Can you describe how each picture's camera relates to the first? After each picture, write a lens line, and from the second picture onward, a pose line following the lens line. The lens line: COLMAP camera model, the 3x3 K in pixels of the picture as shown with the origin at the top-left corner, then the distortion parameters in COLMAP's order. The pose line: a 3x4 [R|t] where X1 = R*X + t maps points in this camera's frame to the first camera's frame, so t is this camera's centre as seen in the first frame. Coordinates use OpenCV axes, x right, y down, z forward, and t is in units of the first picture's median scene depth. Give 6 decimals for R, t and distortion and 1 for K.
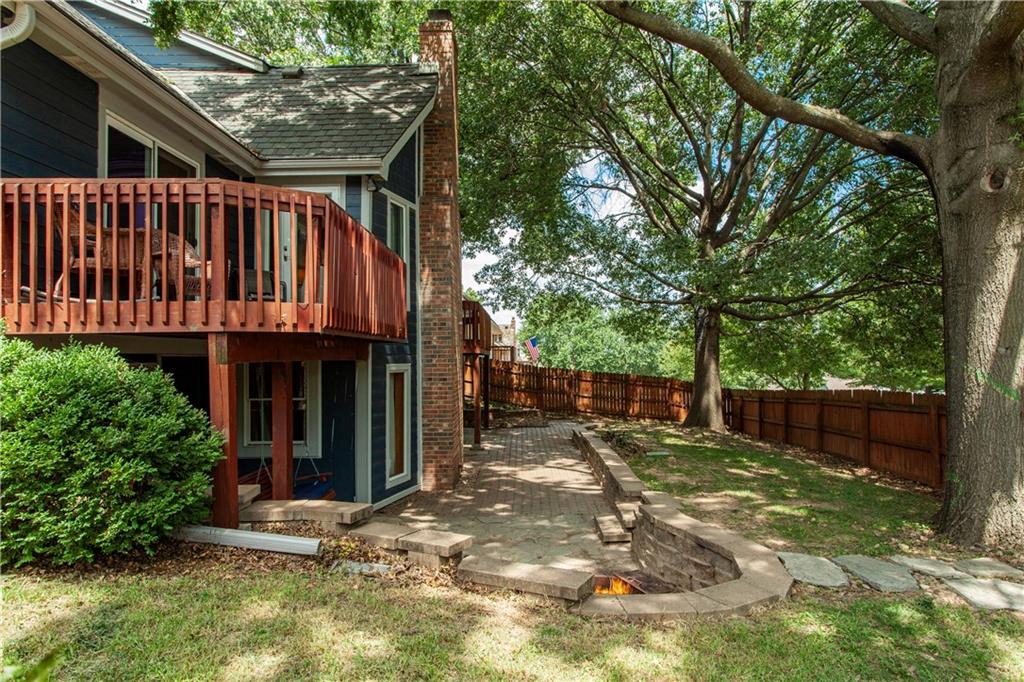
lens RADIAL K [[595.0, 0, 518.8], [0, 595.0, 342.5], [0, 0, 1]] dist [-0.006761, 0.000495]
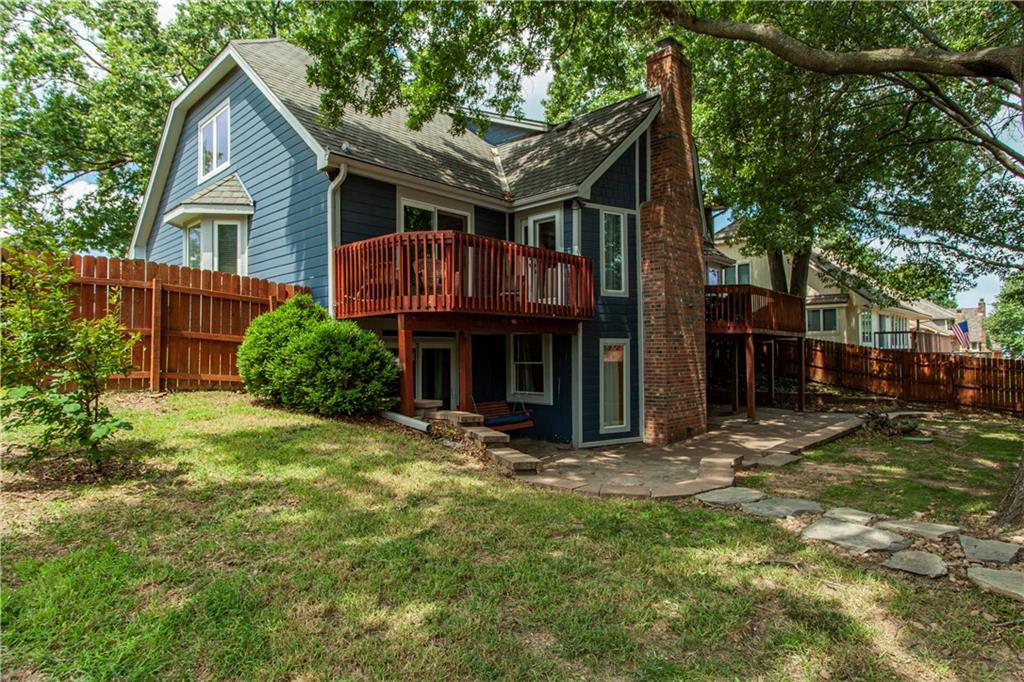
lens RADIAL K [[565.5, 0, 509.5], [0, 565.5, 343.7], [0, 0, 1]] dist [0.003446, 0.001251]
pose [[0.740896, -0.010491, -0.671538, 0.446903], [0.018943, 0.999807, 0.005280, 0.036081], [0.671353, -0.016633, 0.740951, -0.053374]]
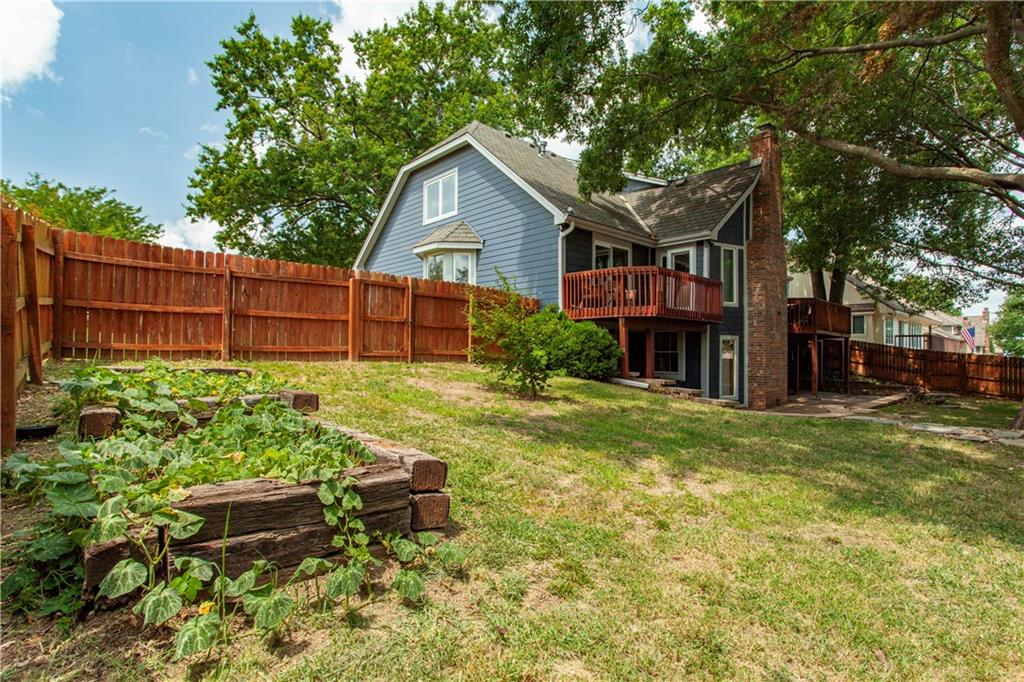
lens RADIAL K [[496.7, 0, 522.6], [0, 496.7, 350.3], [0, 0, 1]] dist [0.001354, 0.000571]
pose [[0.704369, 0.009392, -0.709772, 0.442356], [0.006332, 0.999790, 0.019514, 0.047100], [0.709805, -0.018239, 0.704162, -0.545478]]
